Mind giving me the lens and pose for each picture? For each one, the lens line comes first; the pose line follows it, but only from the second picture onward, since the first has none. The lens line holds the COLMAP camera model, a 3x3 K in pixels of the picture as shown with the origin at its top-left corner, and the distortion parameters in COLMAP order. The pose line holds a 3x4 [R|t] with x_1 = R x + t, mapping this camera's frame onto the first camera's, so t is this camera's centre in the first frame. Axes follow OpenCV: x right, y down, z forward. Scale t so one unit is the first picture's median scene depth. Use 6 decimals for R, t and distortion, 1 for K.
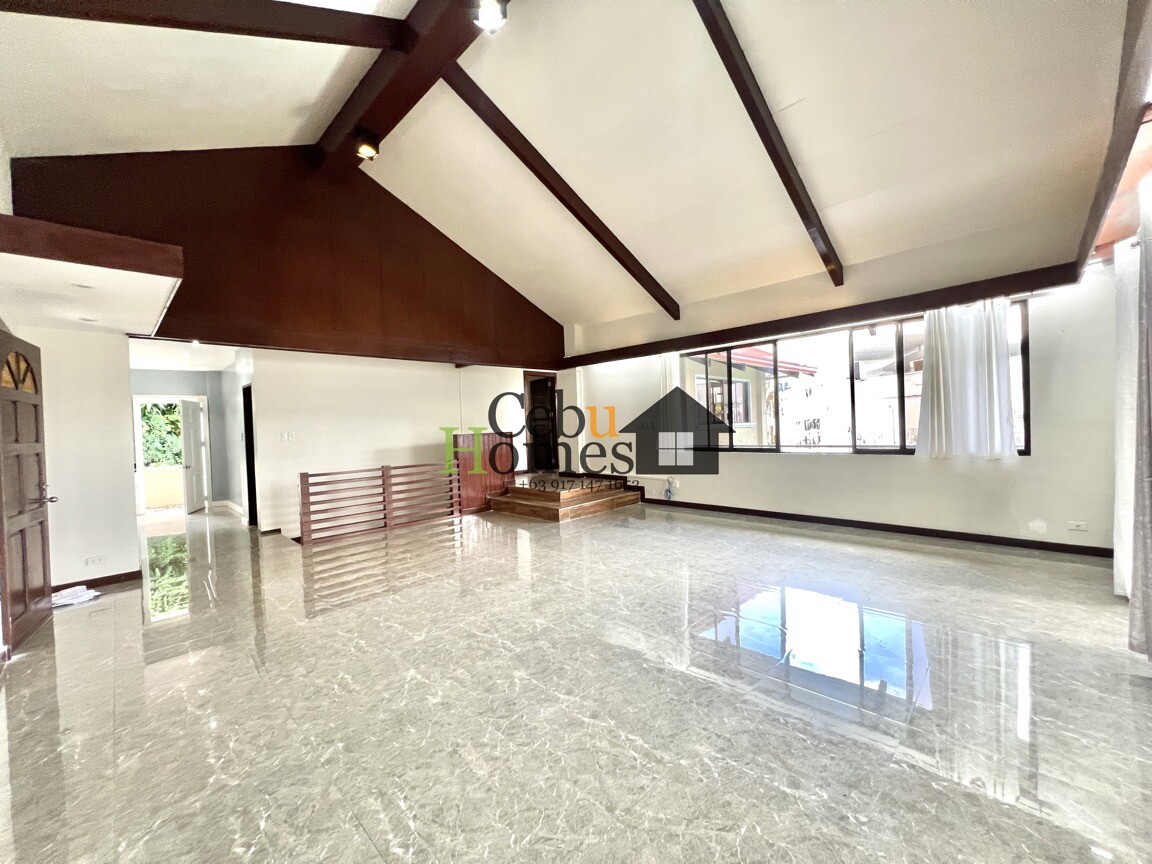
lens RADIAL K [[458.4, 0, 569.3], [0, 458.4, 436.8], [0, 0, 1]] dist [0.002898, -0.001324]
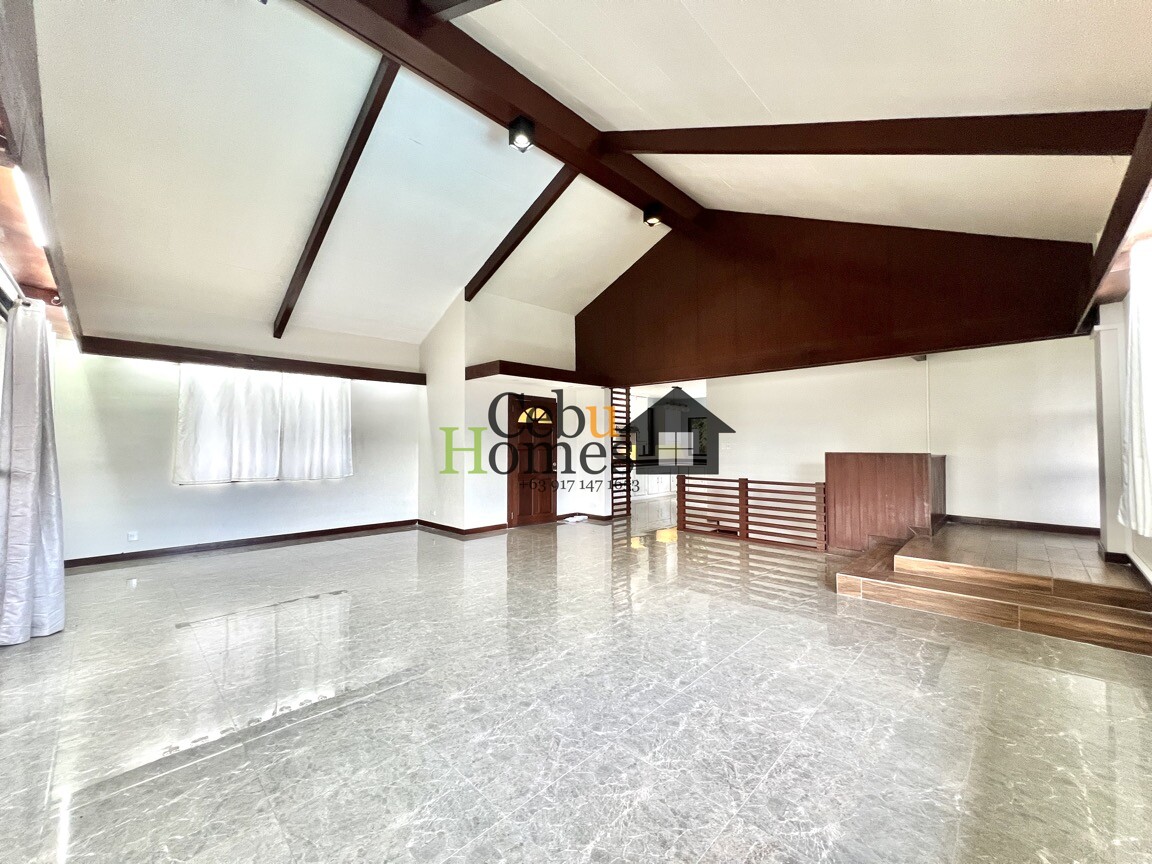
lens RADIAL K [[458.4, 0, 566.1], [0, 458.4, 435.6], [0, 0, 1]] dist [0.002898, -0.001324]
pose [[-0.005315, 0.013546, -0.999894, 0.779101], [-0.020550, 0.999696, 0.013653, -0.046992], [0.999775, 0.020620, -0.005035, 0.763379]]
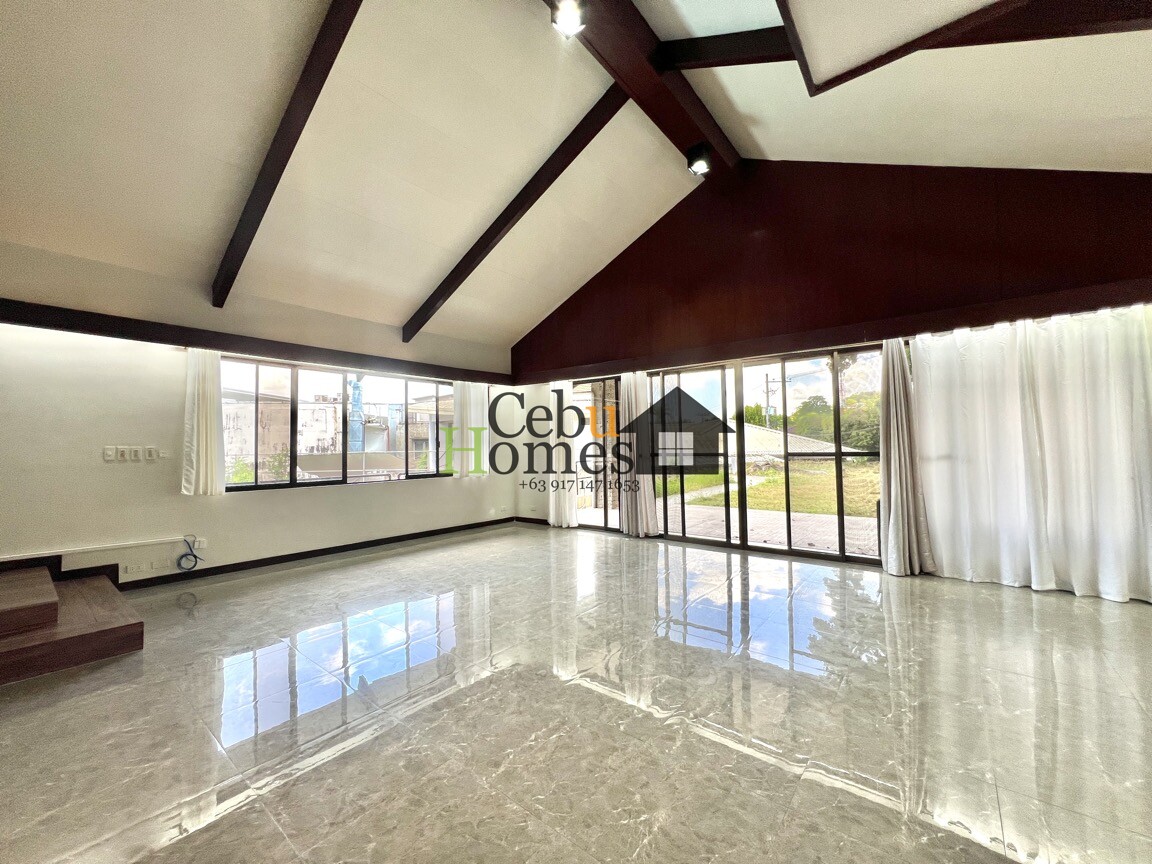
lens RADIAL K [[458.4, 0, 576.2], [0, 458.4, 433.6], [0, 0, 1]] dist [0.002898, -0.001324]
pose [[-0.107988, 0.065803, 0.991972, -0.710845], [0.041722, 0.997228, -0.061609, 0.009215], [-0.993276, 0.034734, -0.110434, 0.731136]]
